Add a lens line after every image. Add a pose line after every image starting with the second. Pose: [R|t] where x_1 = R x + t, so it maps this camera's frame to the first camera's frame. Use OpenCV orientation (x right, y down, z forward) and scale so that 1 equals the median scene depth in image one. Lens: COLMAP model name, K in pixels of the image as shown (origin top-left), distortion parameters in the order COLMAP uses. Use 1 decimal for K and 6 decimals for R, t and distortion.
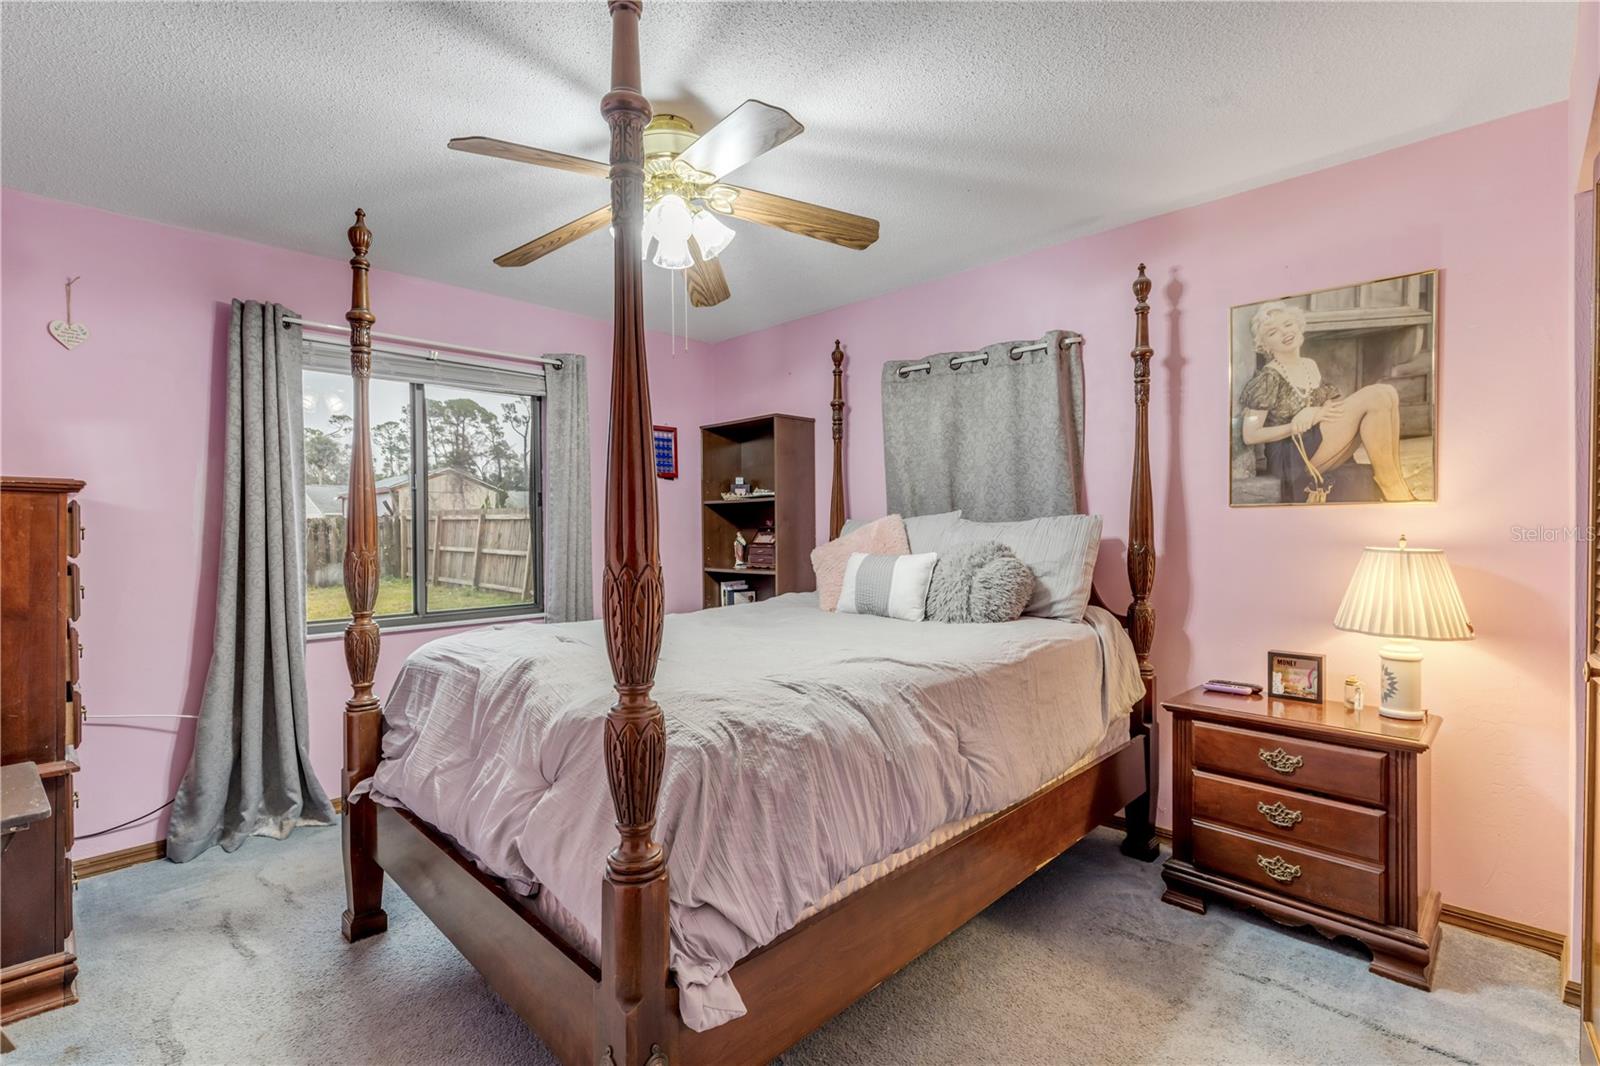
lens RADIAL K [[724.8, 0, 798.6], [0, 724.8, 529.5], [0, 0, 1]] dist [0.005557, -0.001049]
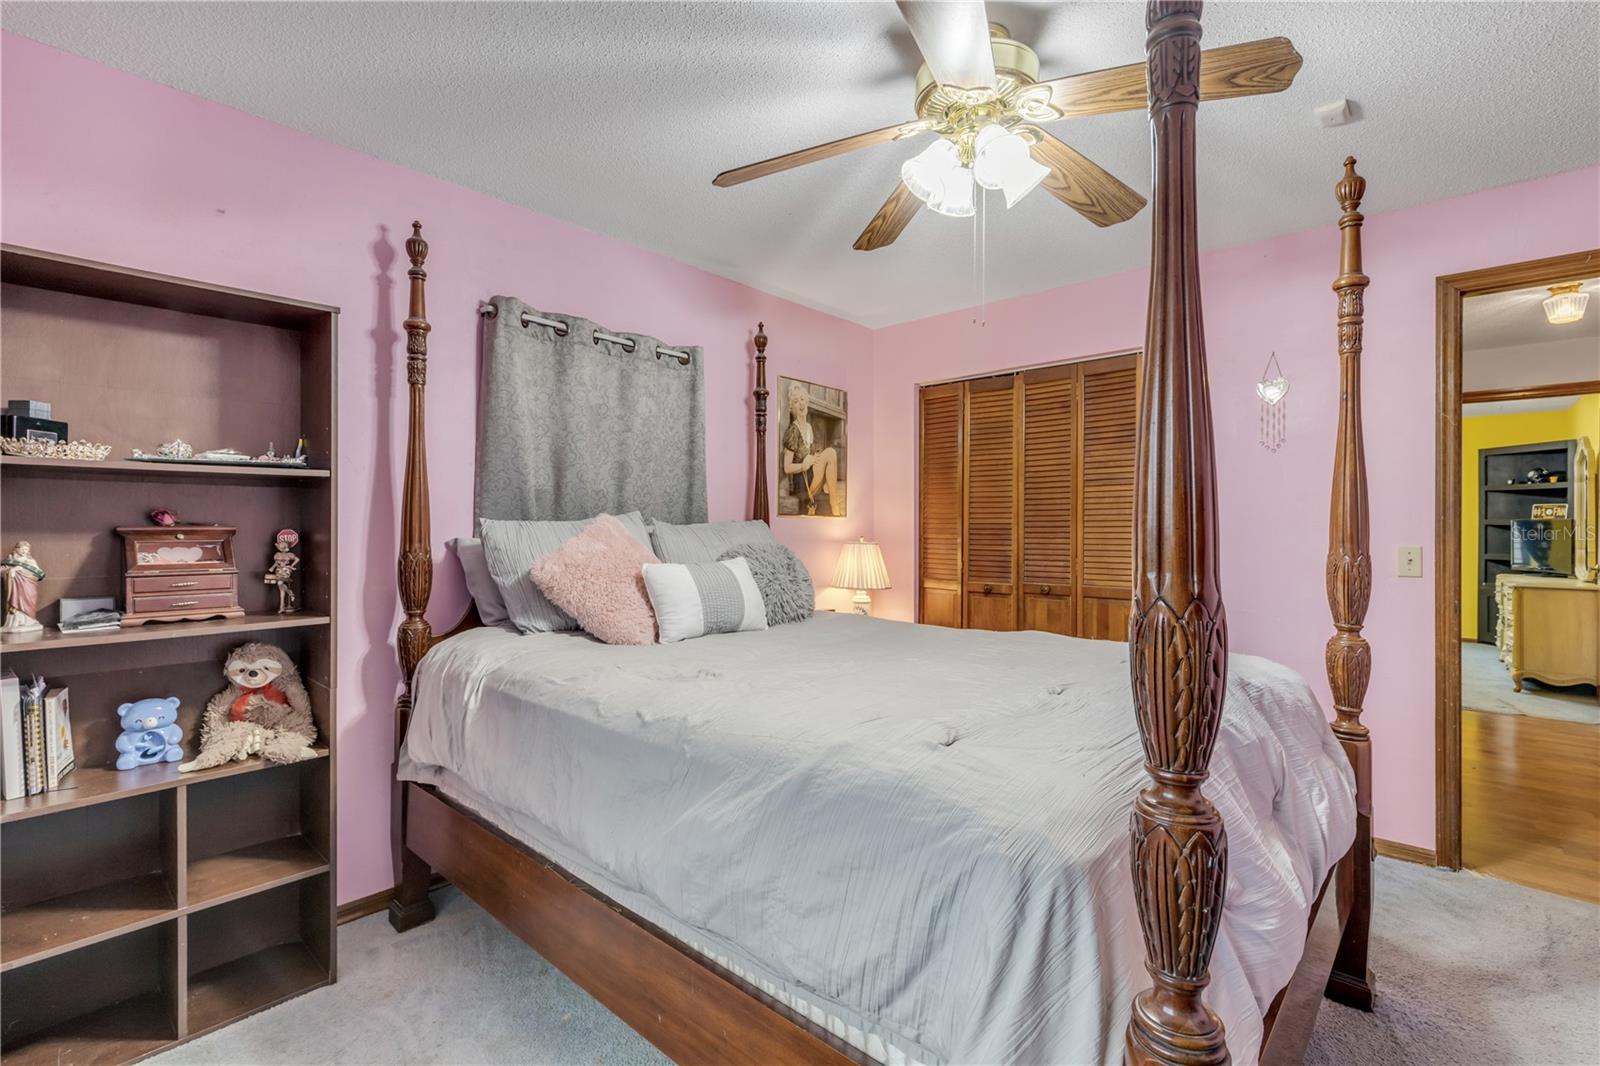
lens RADIAL K [[724.8, 0, 798.6], [0, 724.8, 529.5], [0, 0, 1]] dist [0.005557, -0.001049]
pose [[-0.025963, -0.010755, 0.999605, -0.876800], [-0.011028, 0.999884, 0.010472, -0.020697], [-0.999602, -0.010751, -0.026079, 1.054113]]
